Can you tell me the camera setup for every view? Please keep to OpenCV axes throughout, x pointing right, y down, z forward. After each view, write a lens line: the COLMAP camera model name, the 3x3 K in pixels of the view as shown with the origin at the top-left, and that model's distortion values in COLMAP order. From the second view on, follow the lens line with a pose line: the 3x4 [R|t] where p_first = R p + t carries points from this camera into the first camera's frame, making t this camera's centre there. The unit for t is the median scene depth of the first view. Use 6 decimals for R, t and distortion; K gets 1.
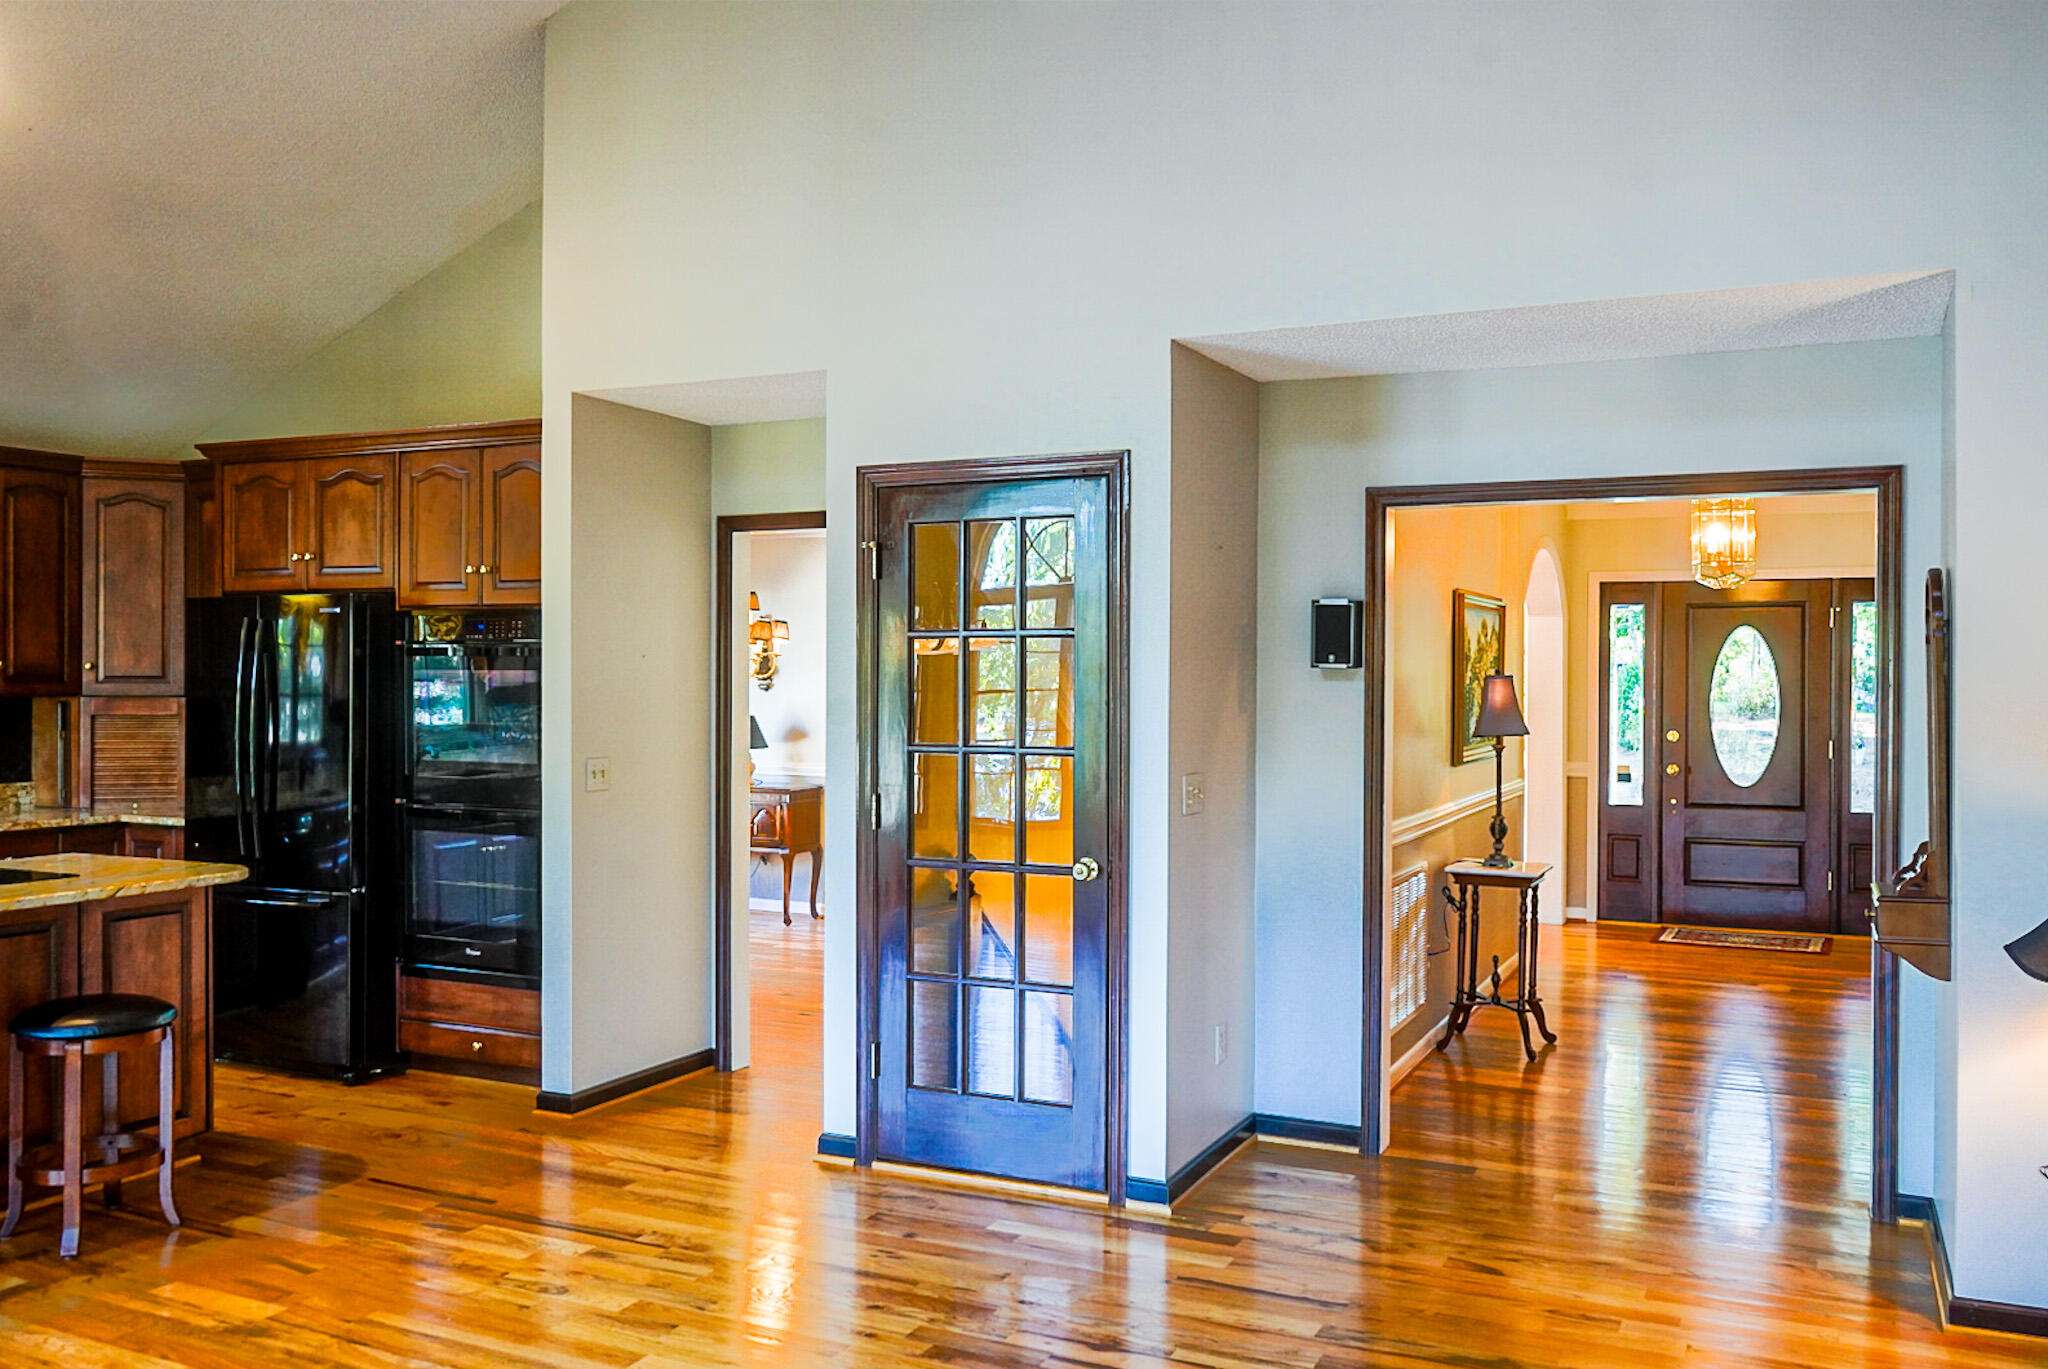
lens RADIAL K [[1687.0, 0, 1024.0], [0, 1687.0, 684.5], [0, 0, 1]] dist [-0.019024, 0.013719]
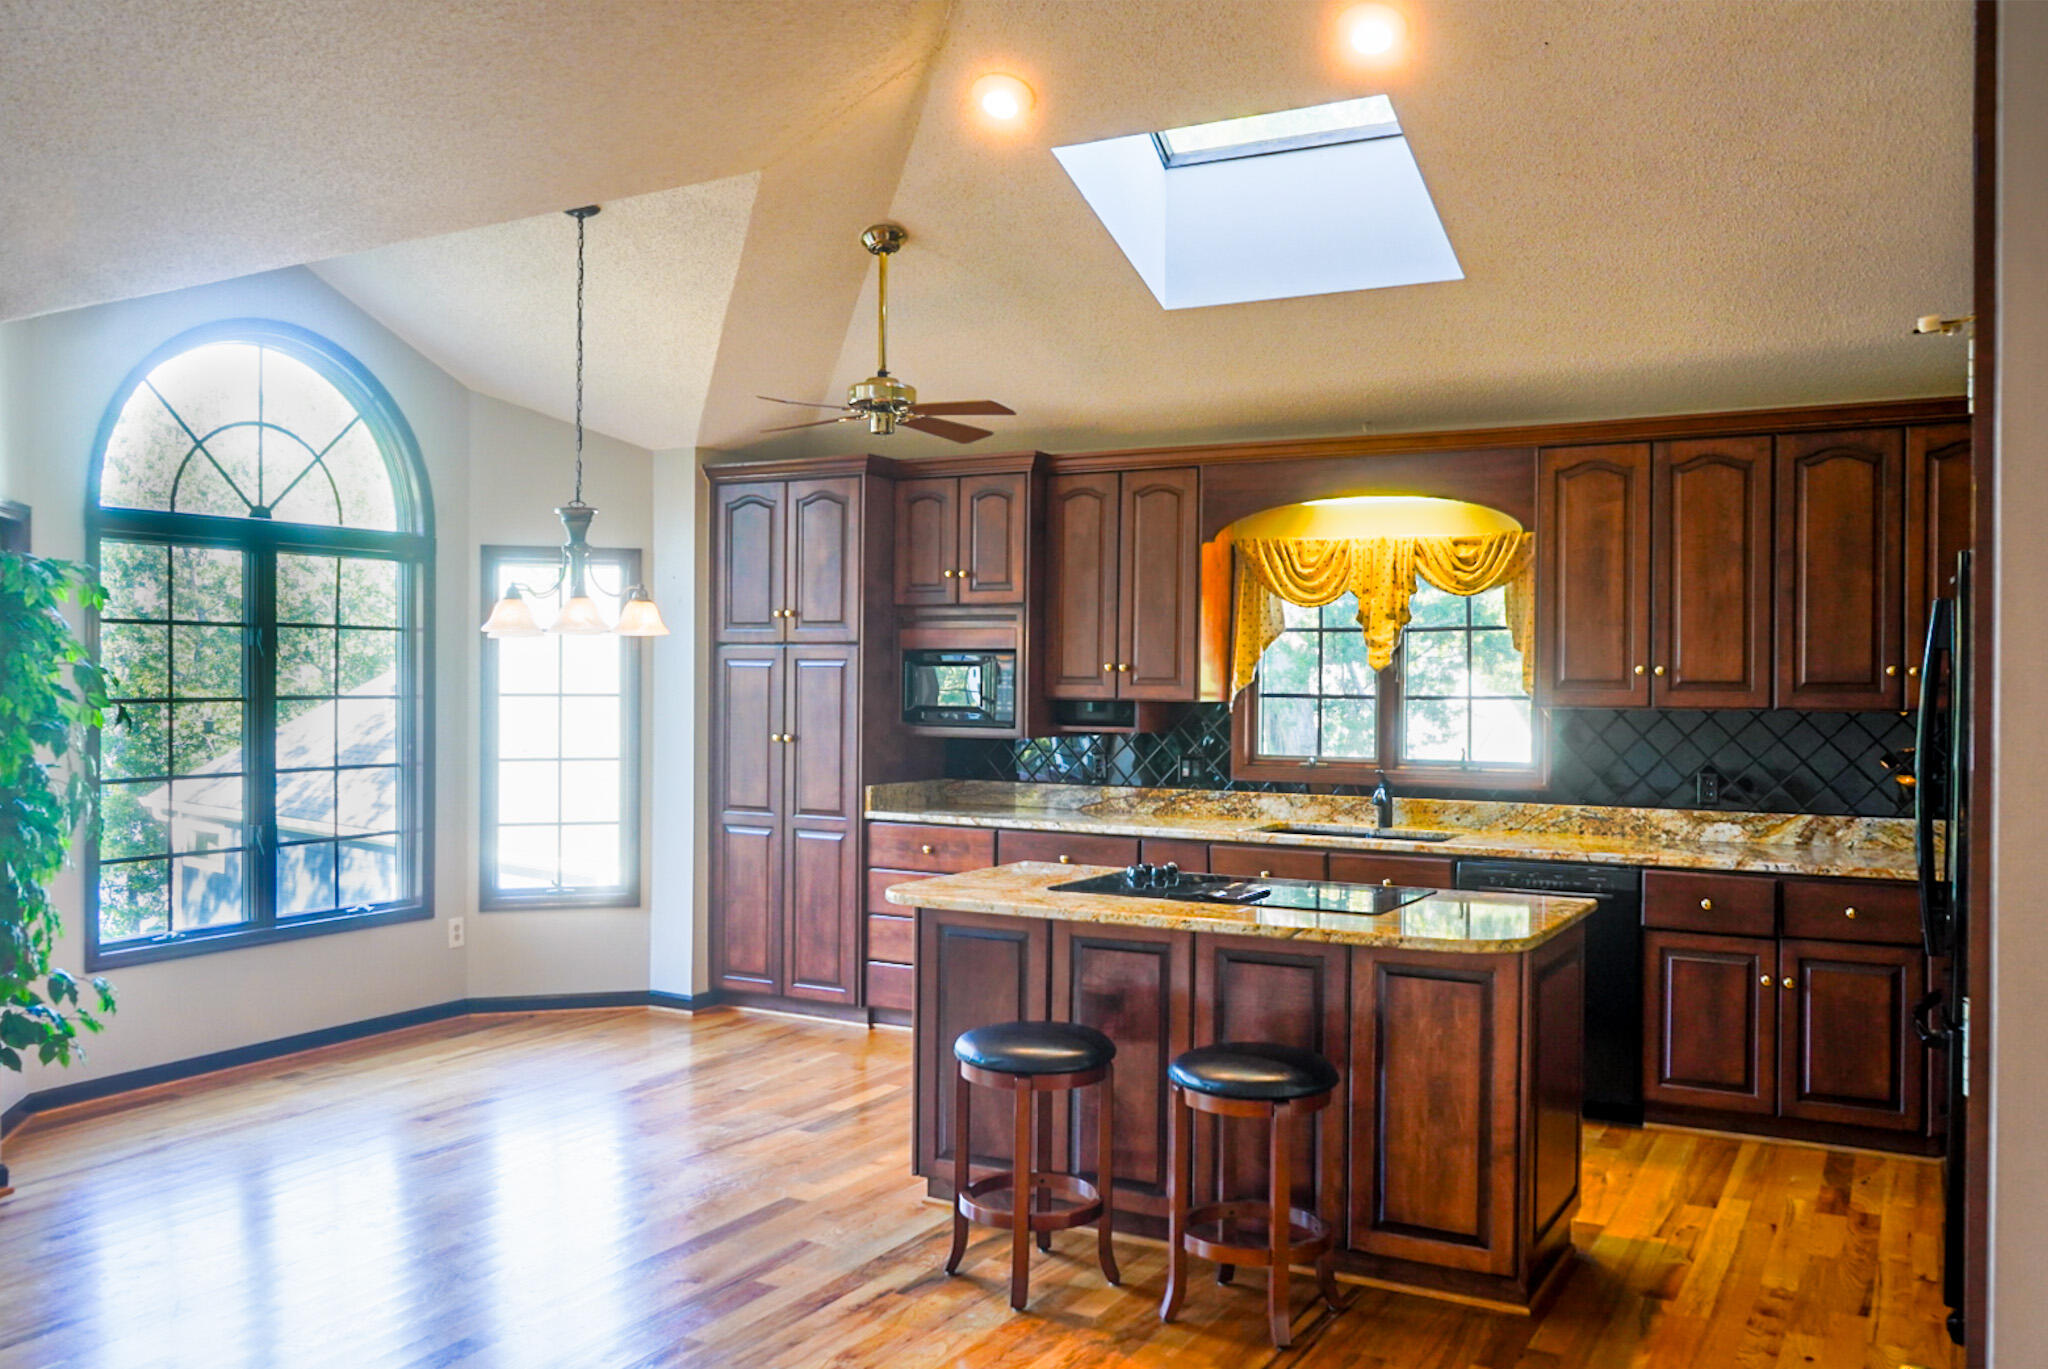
lens RADIAL K [[1687.0, 0, 1024.0], [0, 1687.0, 684.5], [0, 0, 1]] dist [-0.019024, 0.013719]
pose [[-0.057124, 0.000046, -0.998367, 0.286136], [-0.012575, 0.999921, 0.000766, -0.001137], [0.998288, 0.012599, -0.057119, 0.813237]]
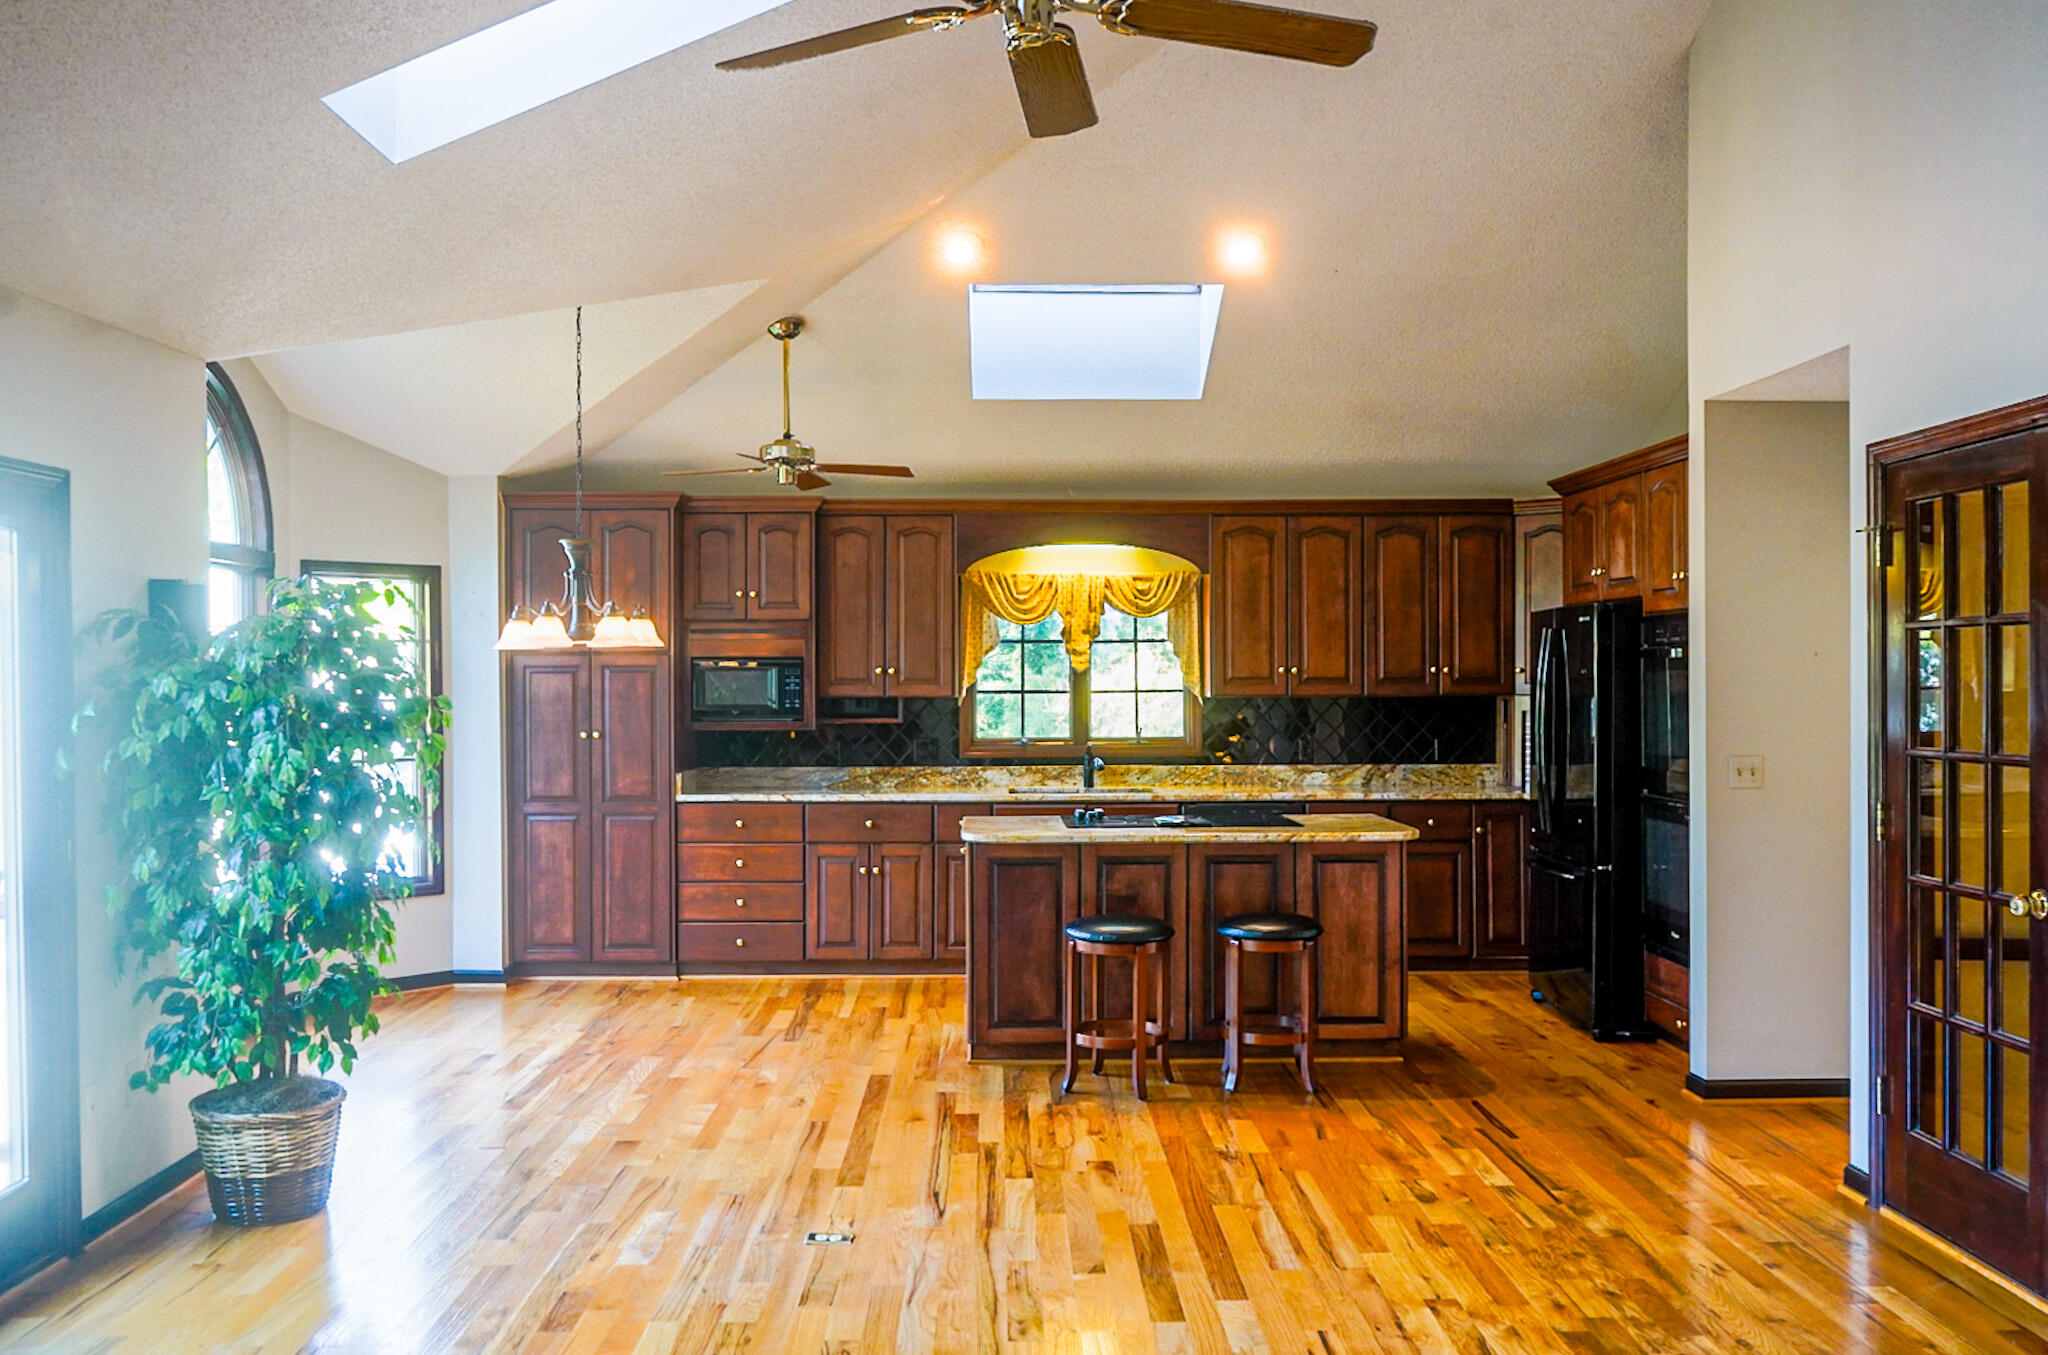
lens RADIAL K [[1691.0, 0, 1022.7], [0, 1691.0, 690.7], [0, 0, 1]] dist [-0.002388, 0.000238]
pose [[0.451161, 0.000720, -0.892442, 0.515462], [0.000330, 0.999999, 0.000974, 0.003364], [0.892442, -0.000734, 0.451161, 0.172547]]
